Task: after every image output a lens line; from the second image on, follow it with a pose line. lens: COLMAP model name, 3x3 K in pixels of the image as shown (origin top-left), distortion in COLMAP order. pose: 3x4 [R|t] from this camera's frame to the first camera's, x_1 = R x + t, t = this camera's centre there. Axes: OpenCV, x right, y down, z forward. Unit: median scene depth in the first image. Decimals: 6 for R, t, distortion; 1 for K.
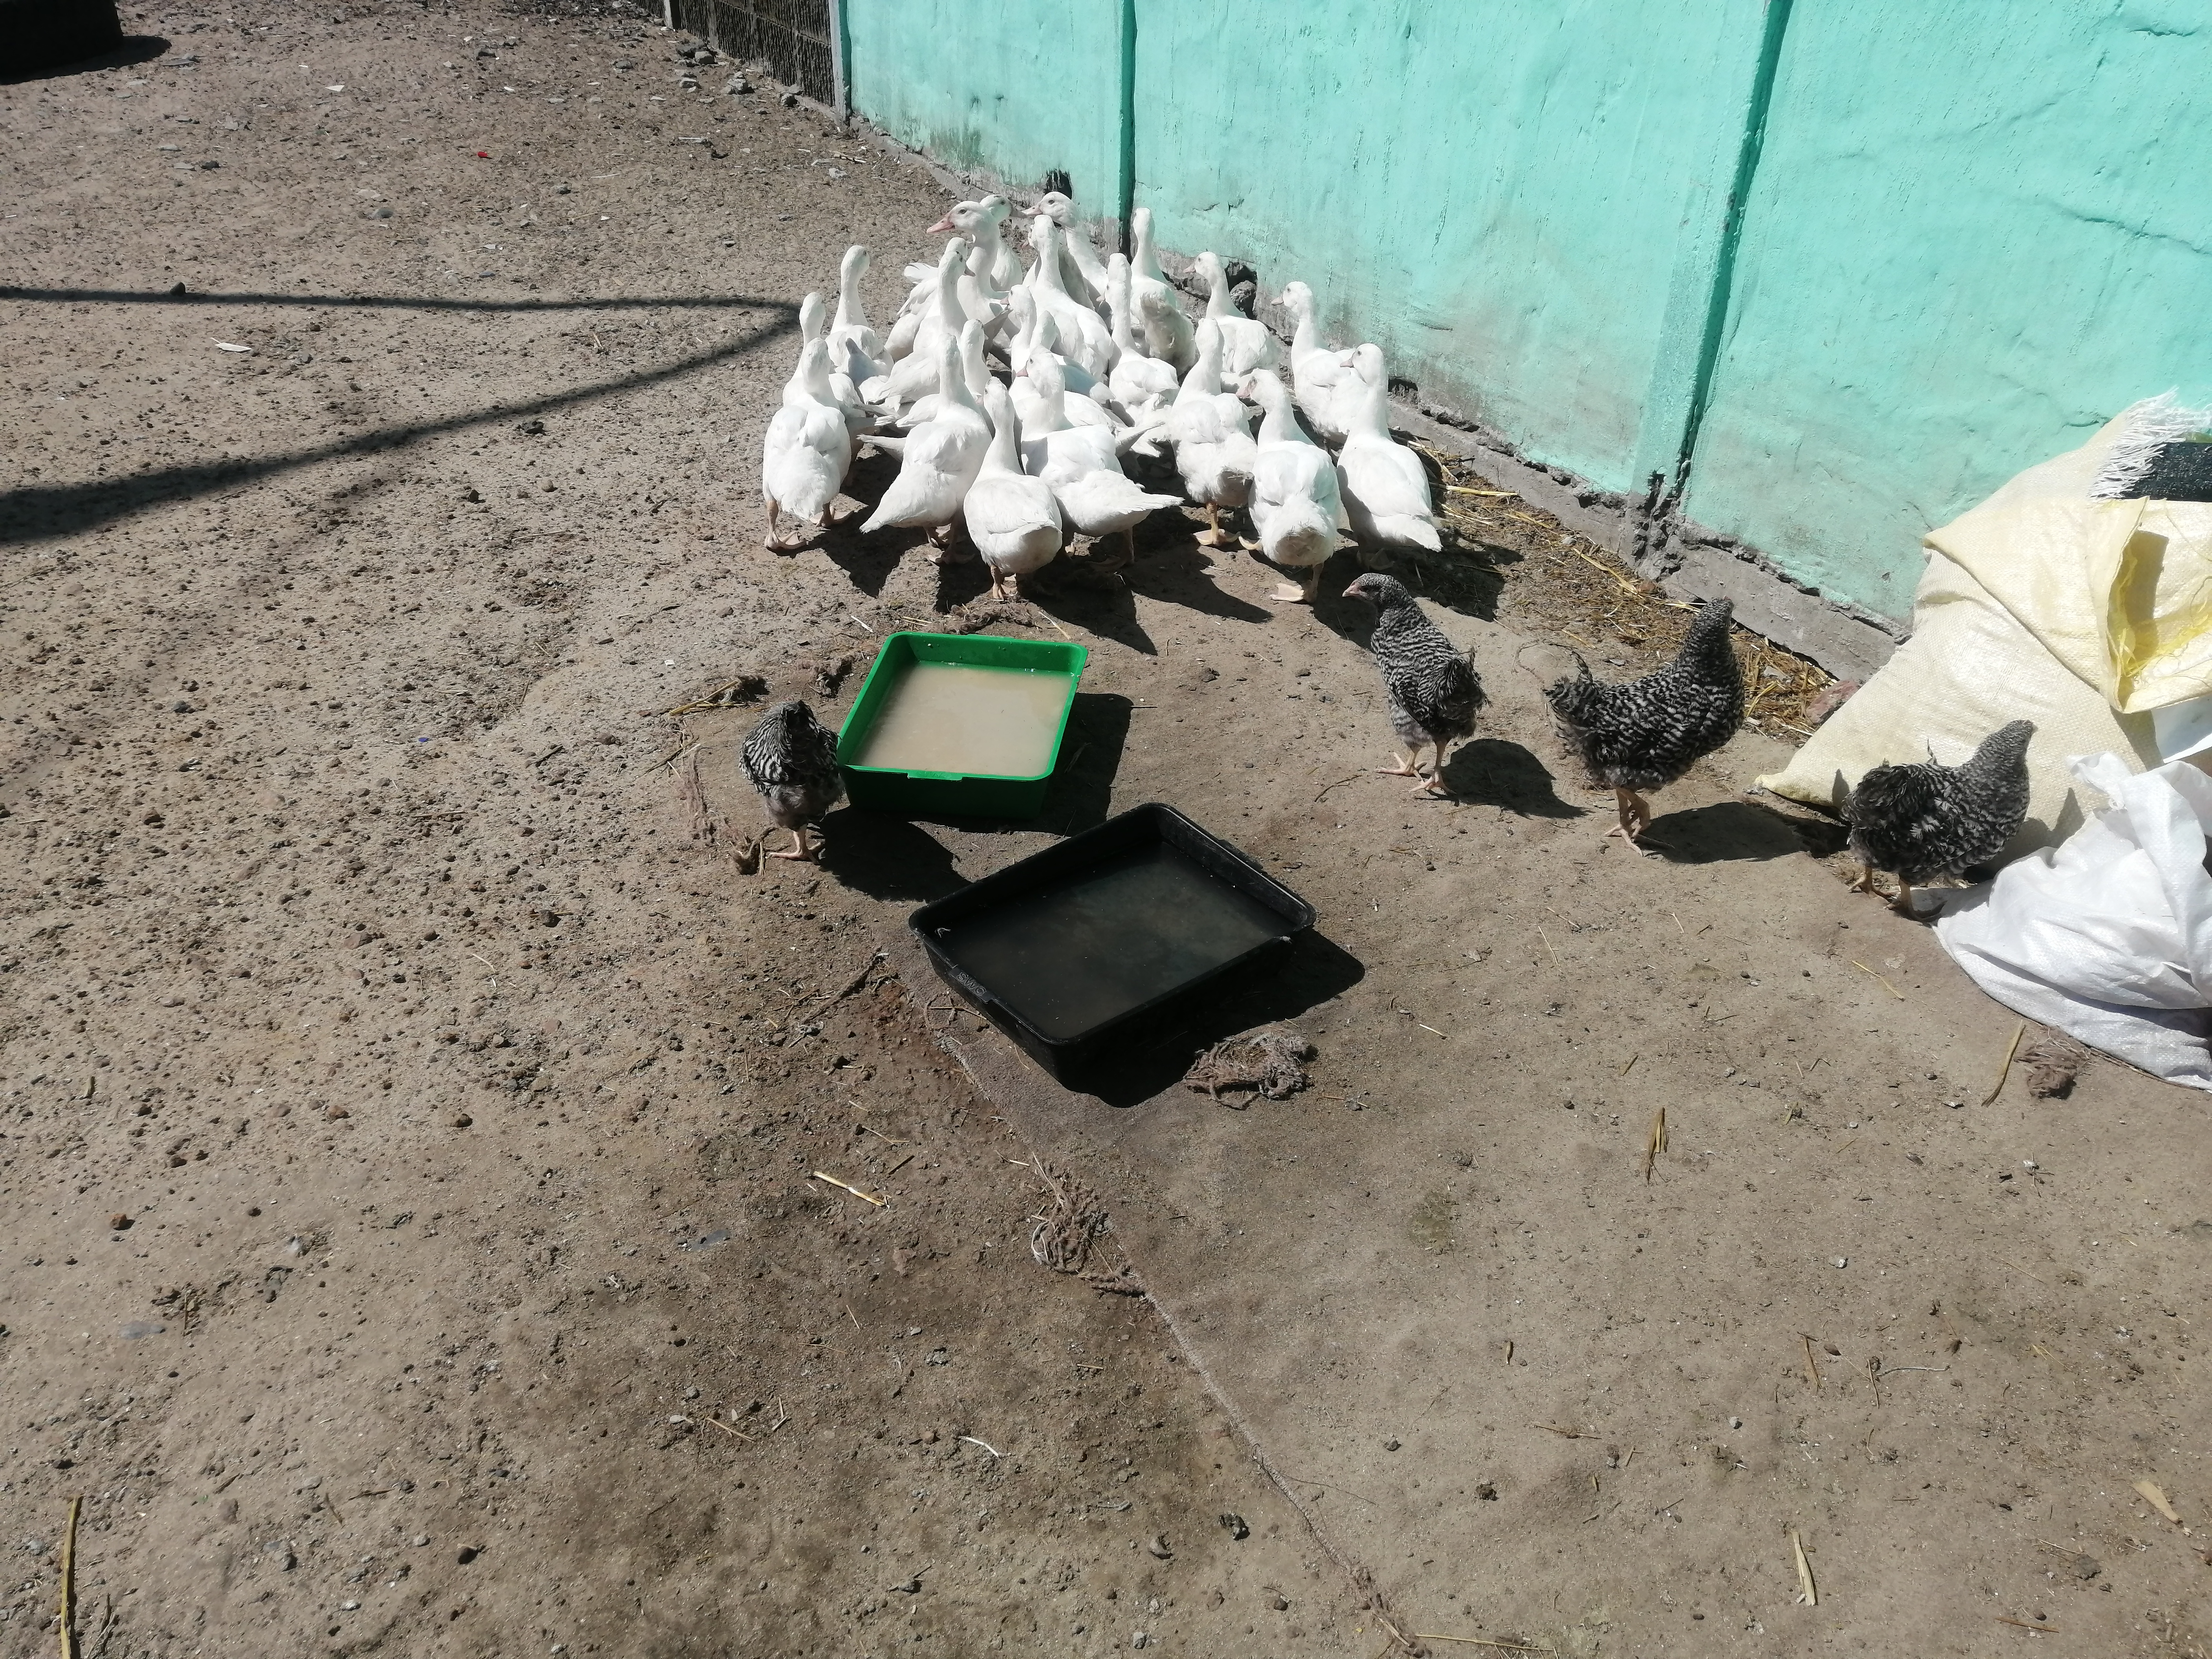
lens RADIAL K [[1726.3, 0, 1106.0], [0, 1726.3, 829.5], [0, 0, 1]] dist [-0.010219, 0.053270]
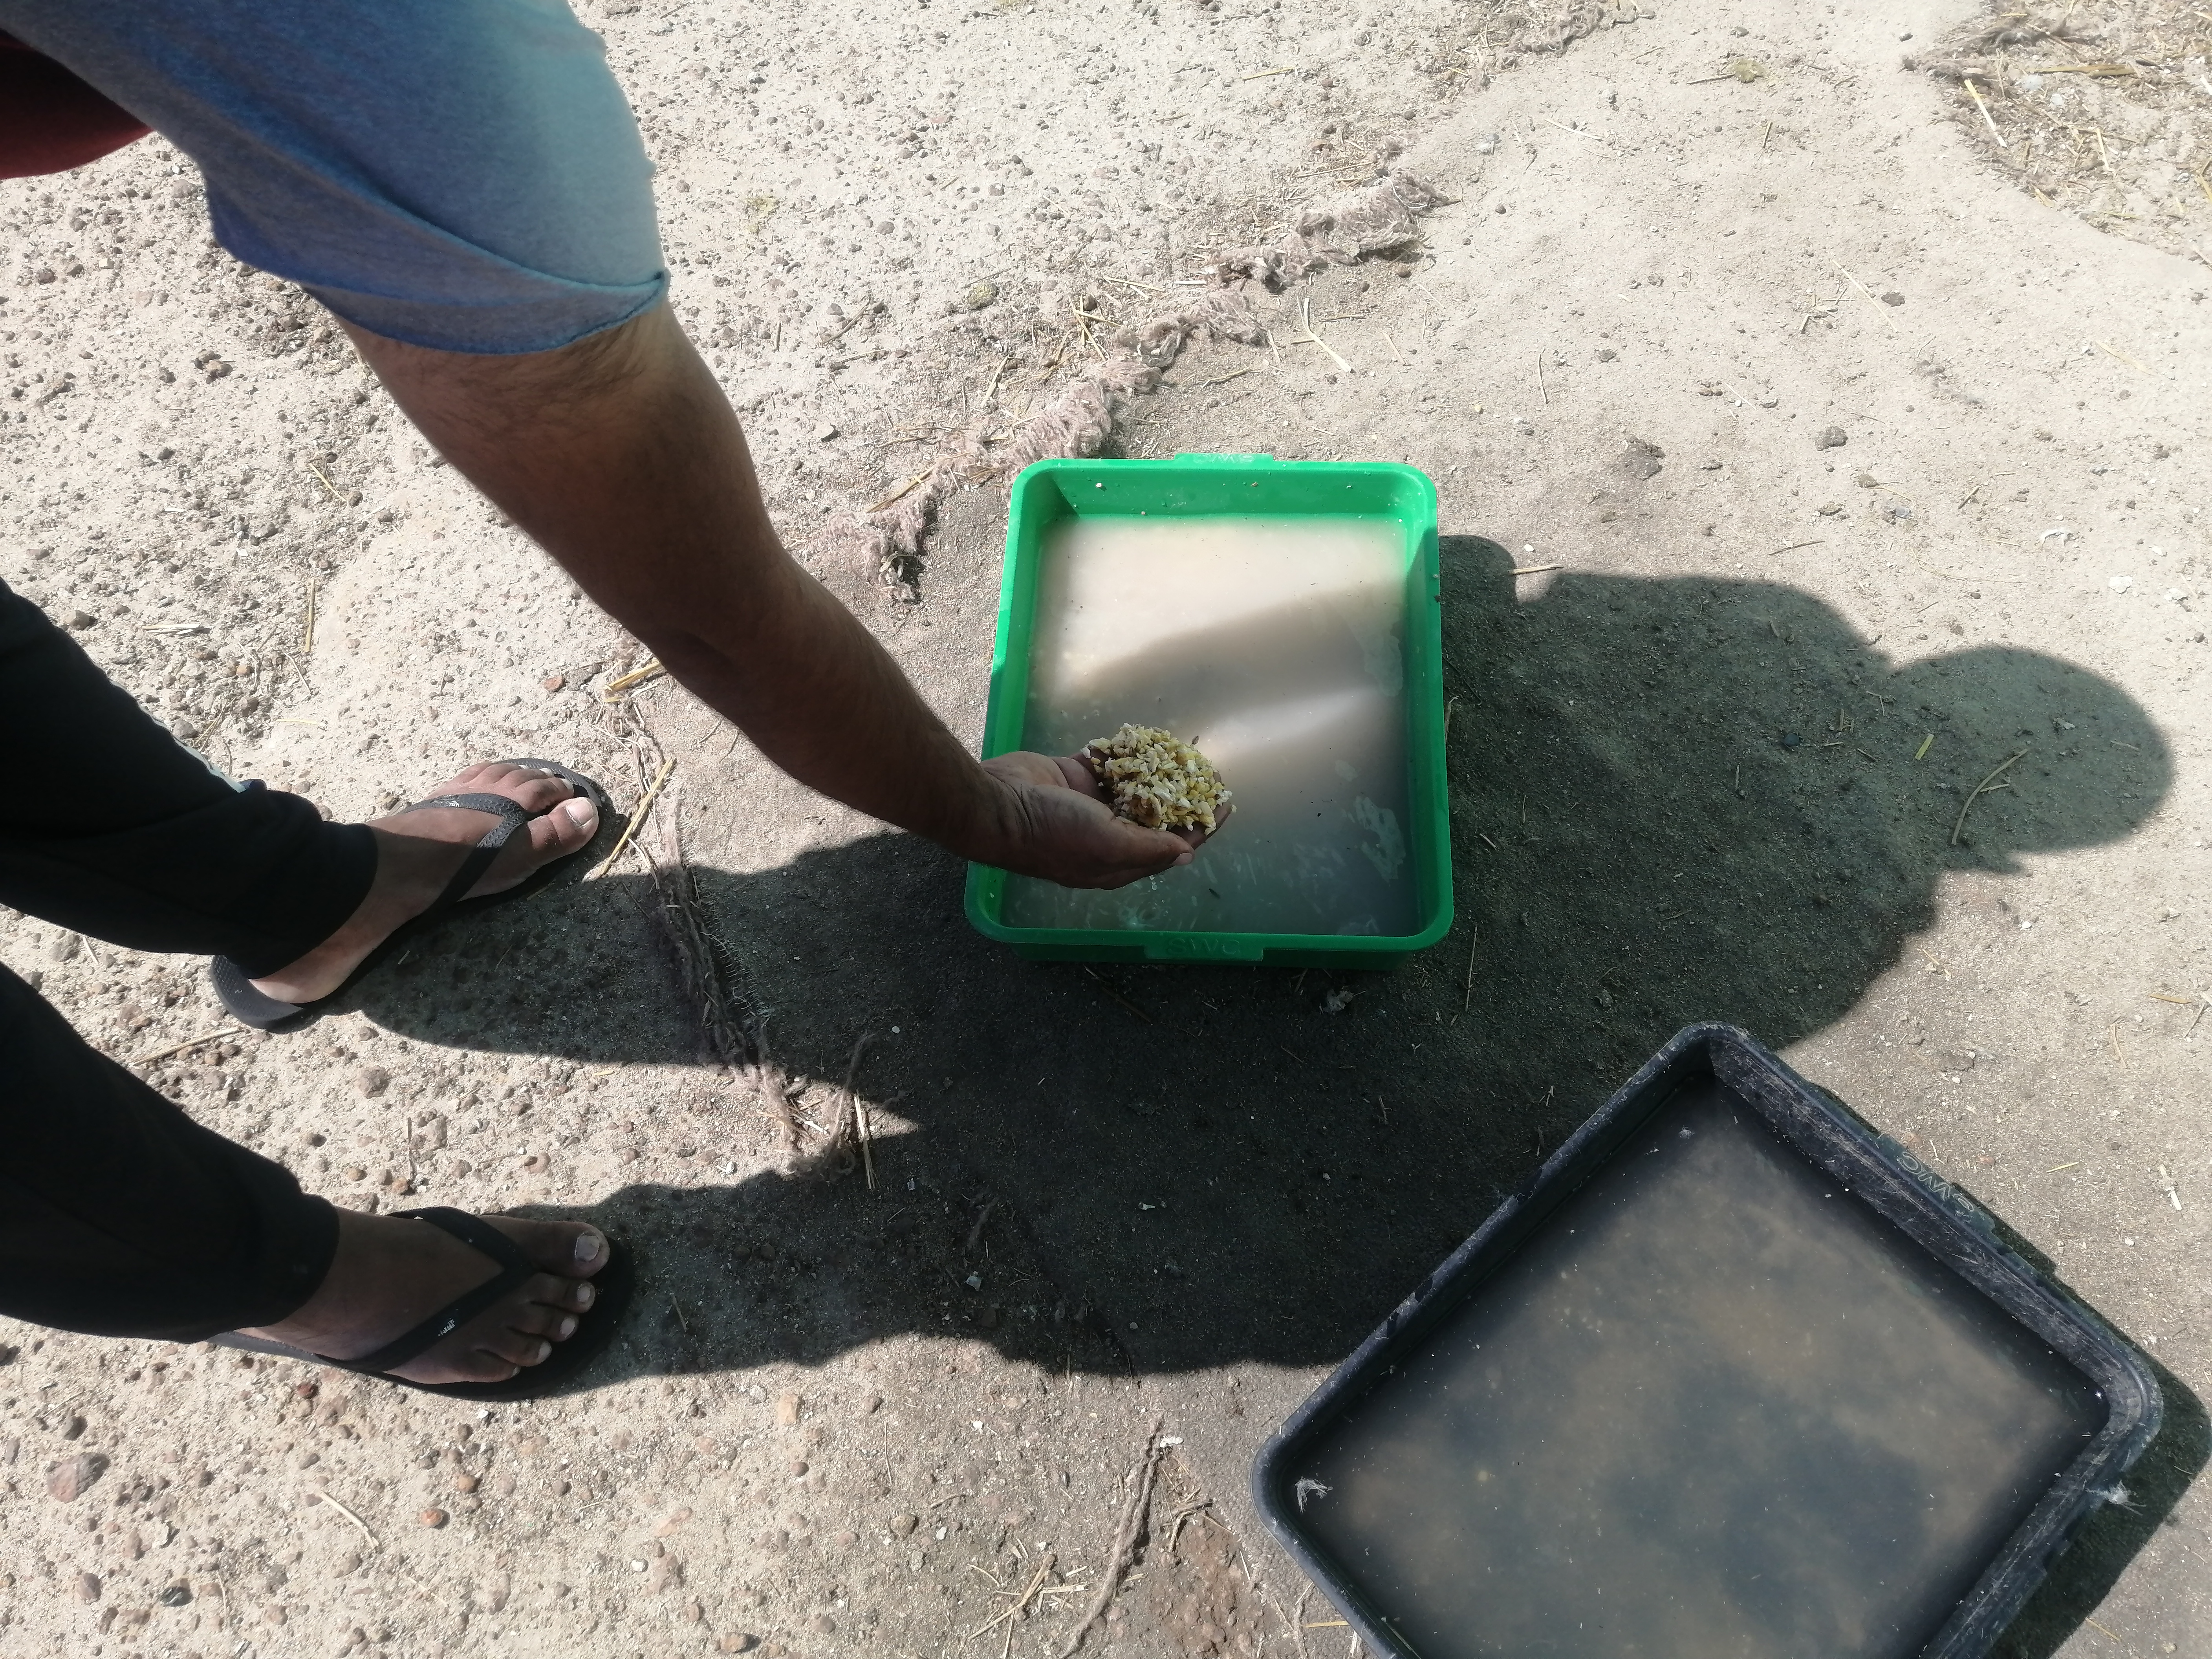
lens RADIAL K [[1726.3, 0, 1106.0], [0, 1726.3, 829.5], [0, 0, 1]] dist [-0.010219, 0.053270]
pose [[0.996284, -0.084631, -0.016017, -0.097489], [0.083196, 0.897383, 0.433338, -0.223114], [-0.022300, -0.433060, 0.901089, 0.499392]]
